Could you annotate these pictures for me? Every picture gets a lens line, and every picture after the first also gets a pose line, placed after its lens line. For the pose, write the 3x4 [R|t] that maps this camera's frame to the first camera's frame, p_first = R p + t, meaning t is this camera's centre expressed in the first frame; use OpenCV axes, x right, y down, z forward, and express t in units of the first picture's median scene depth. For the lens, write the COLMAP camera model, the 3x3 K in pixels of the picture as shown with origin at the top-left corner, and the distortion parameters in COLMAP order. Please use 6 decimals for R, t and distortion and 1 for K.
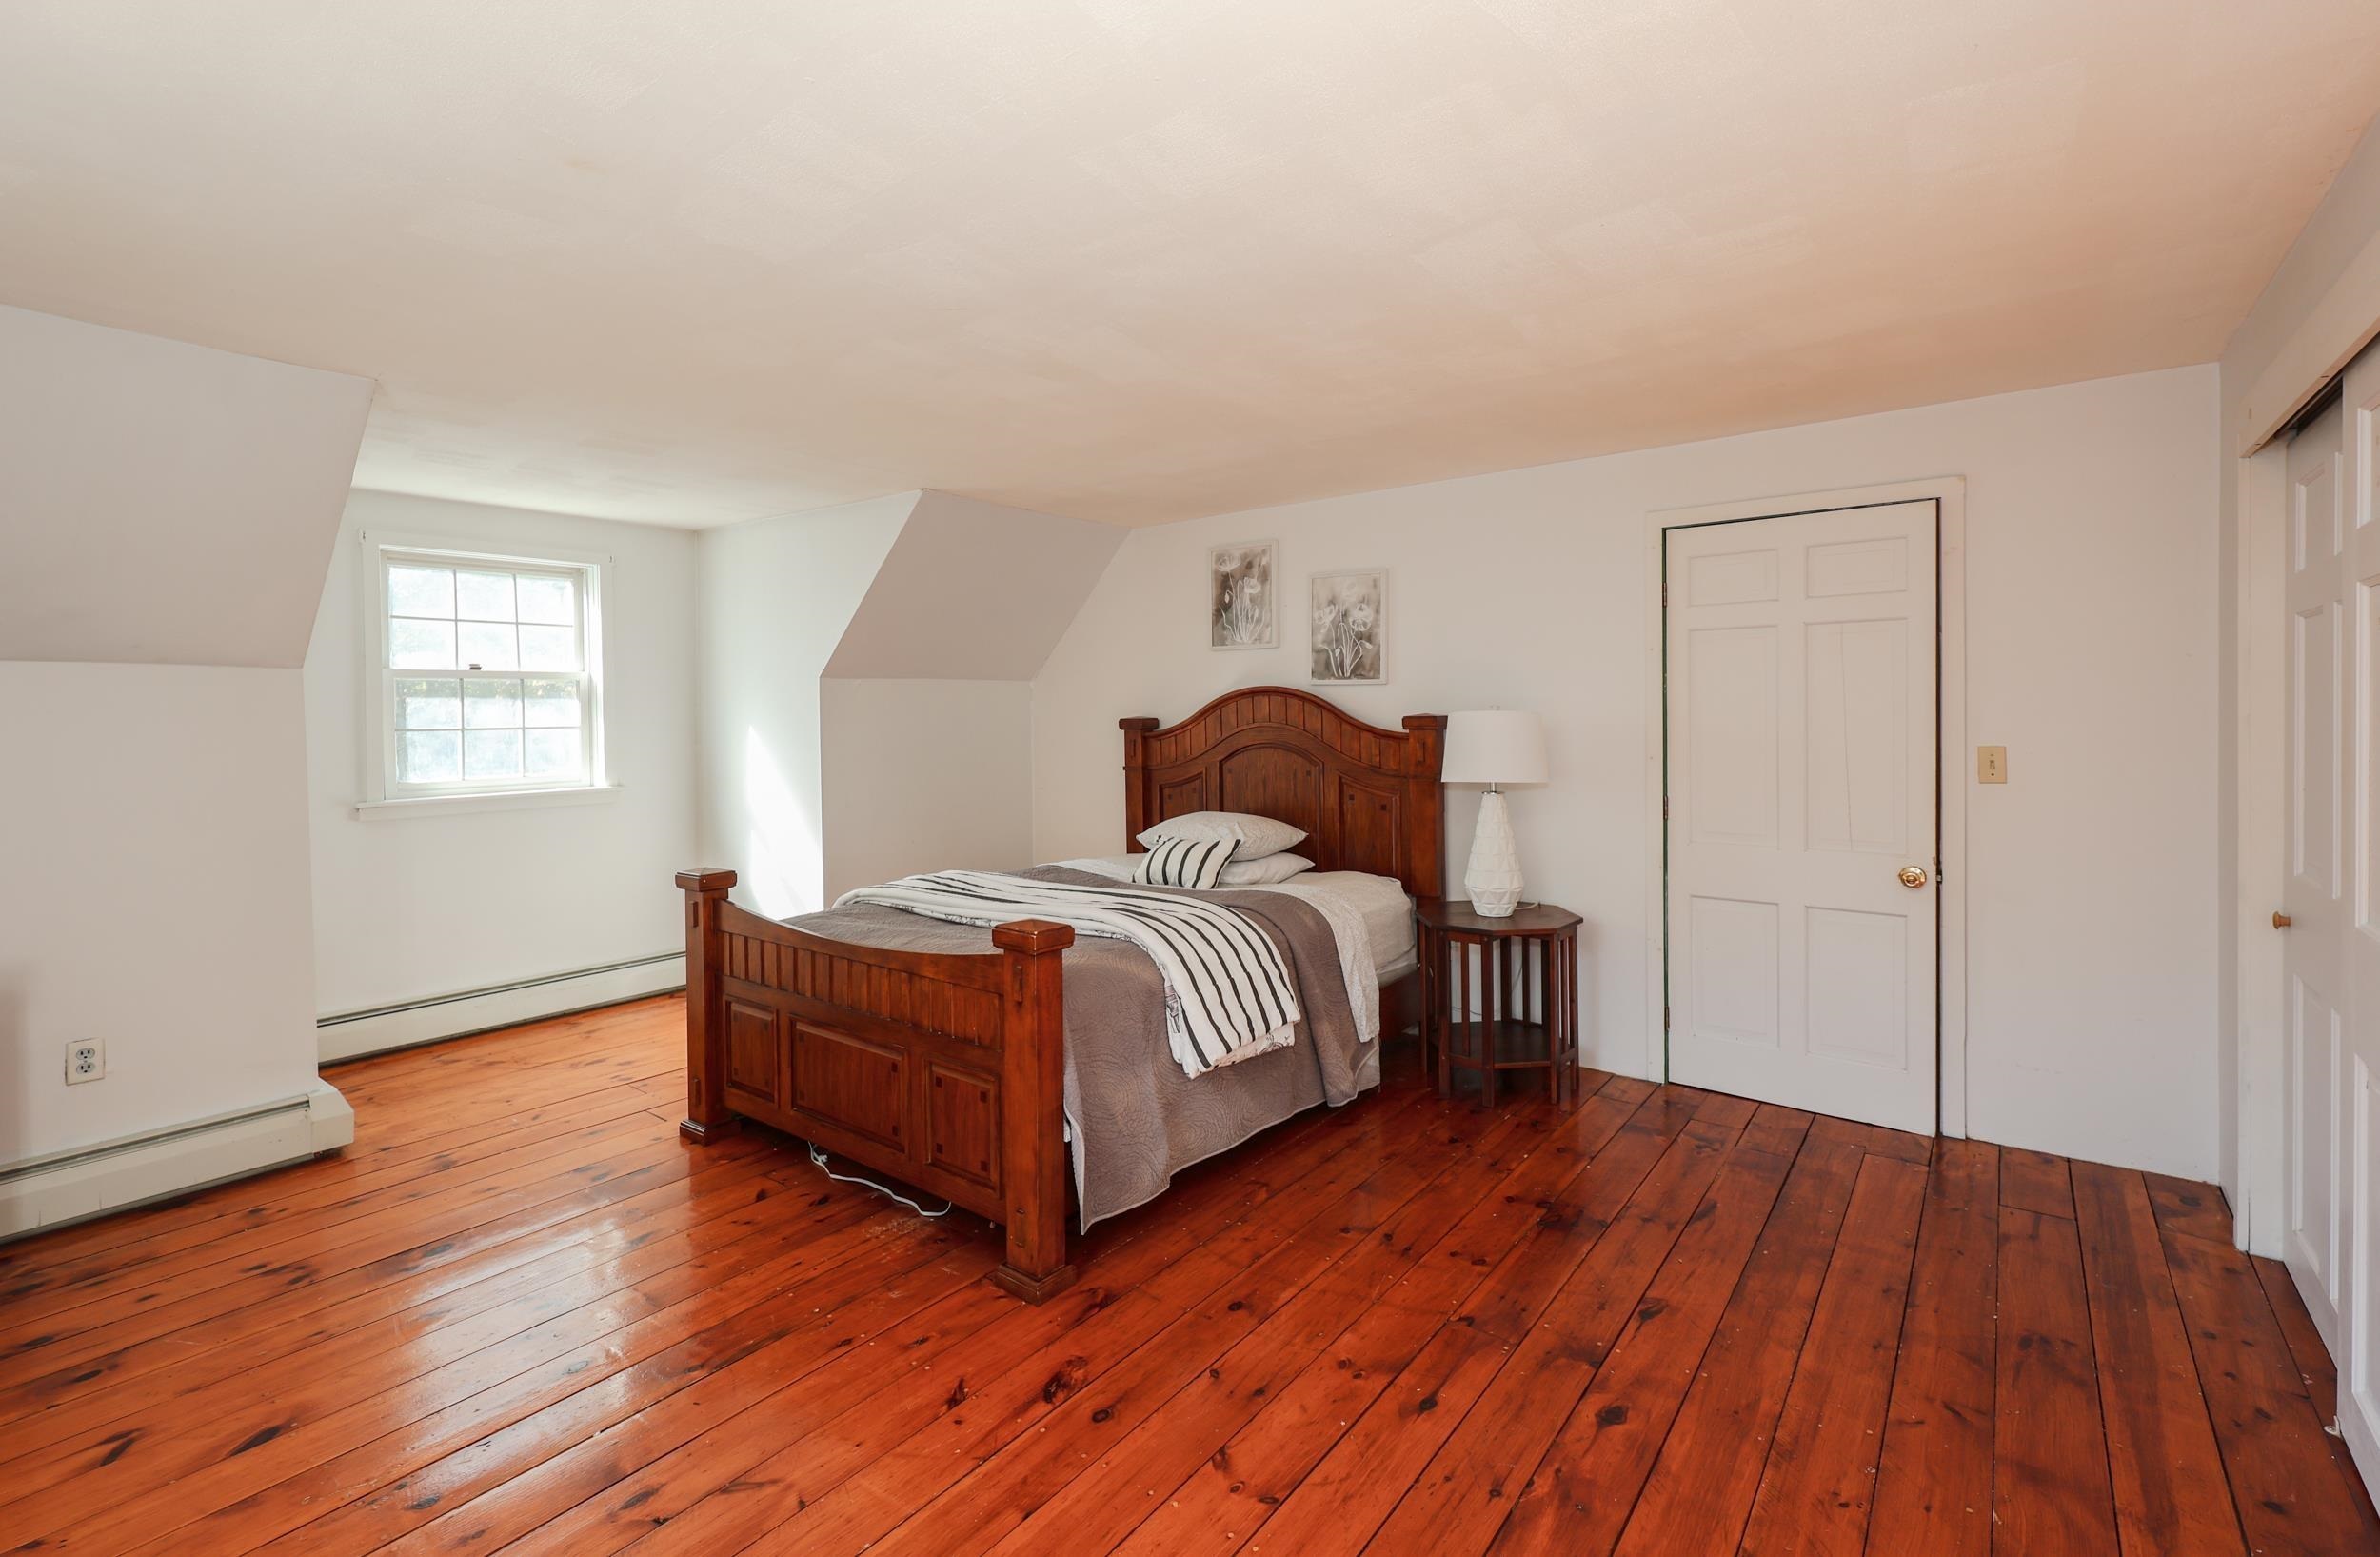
lens RADIAL K [[1022.1, 0, 1198.7], [0, 1022.1, 718.3], [0, 0, 1]] dist [-0.000409, 0.000026]
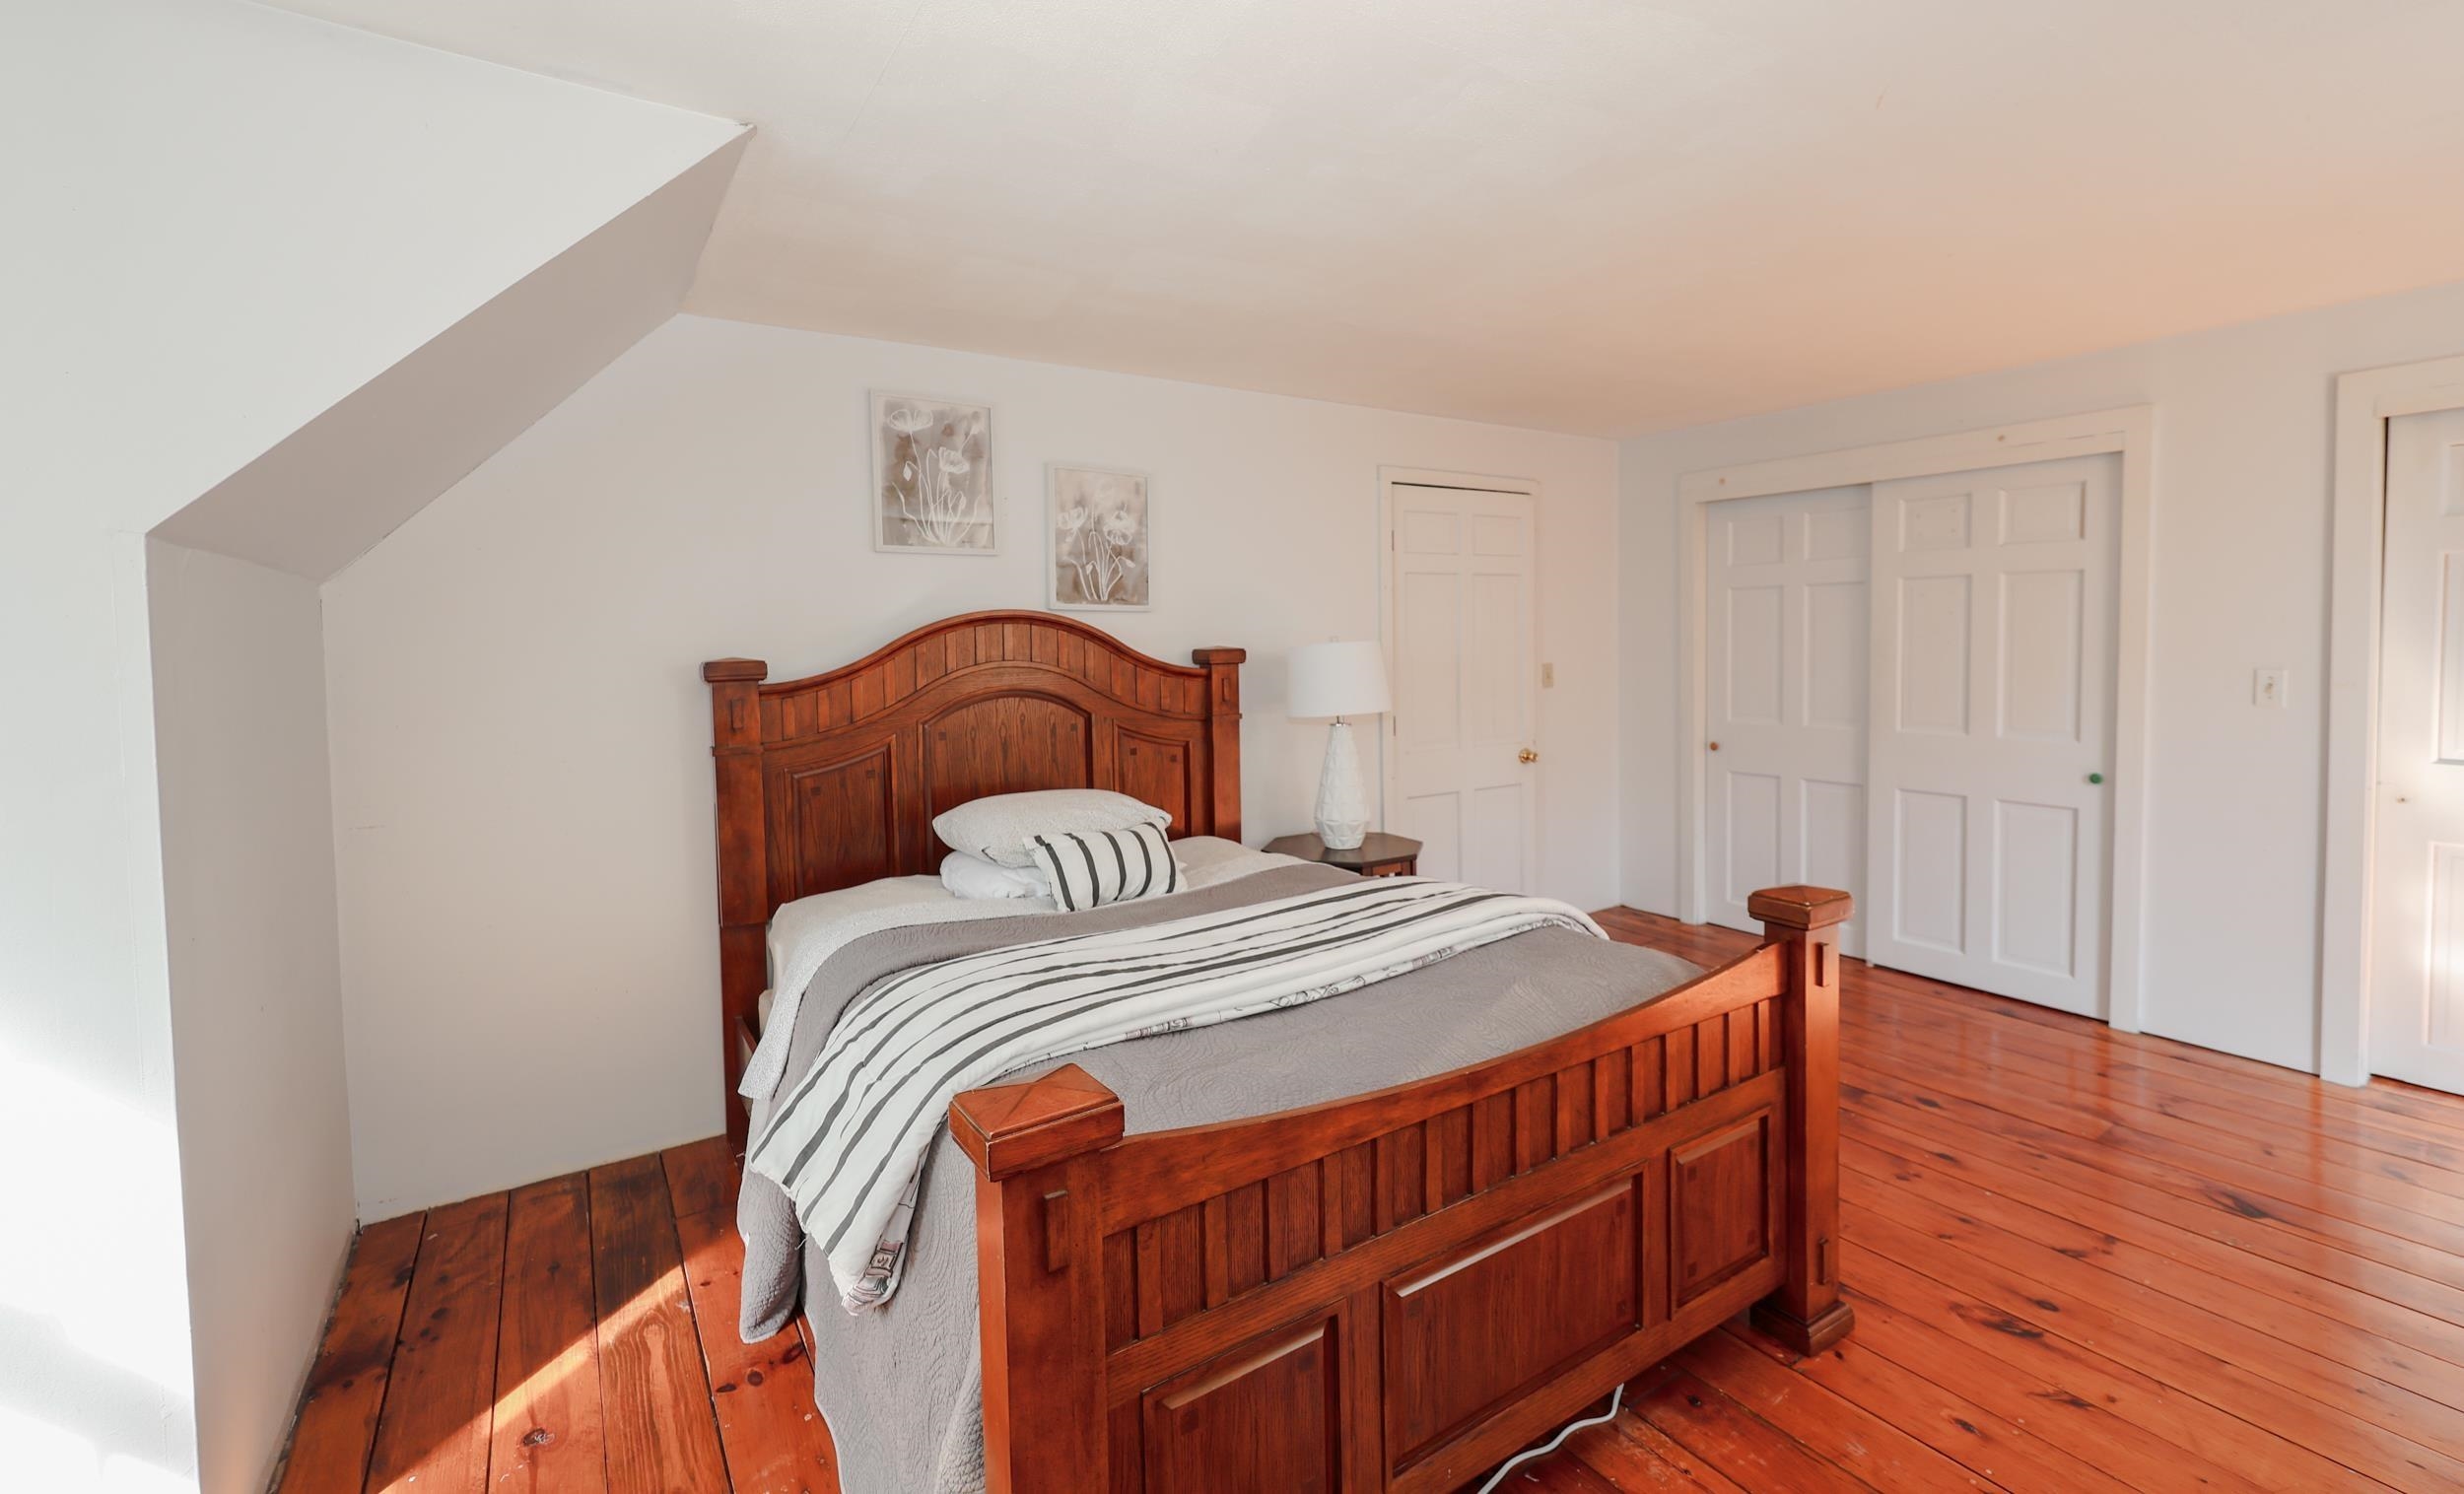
lens RADIAL K [[1084.1, 0, 1241.7], [0, 1084.1, 685.5], [0, 0, 1]] dist [-0.000296, -0.000022]
pose [[0.322484, -0.033398, 0.945986, -0.613555], [0.023646, 0.999350, 0.027222, 0.004217], [-0.946280, 0.013590, 0.323064, 0.630889]]
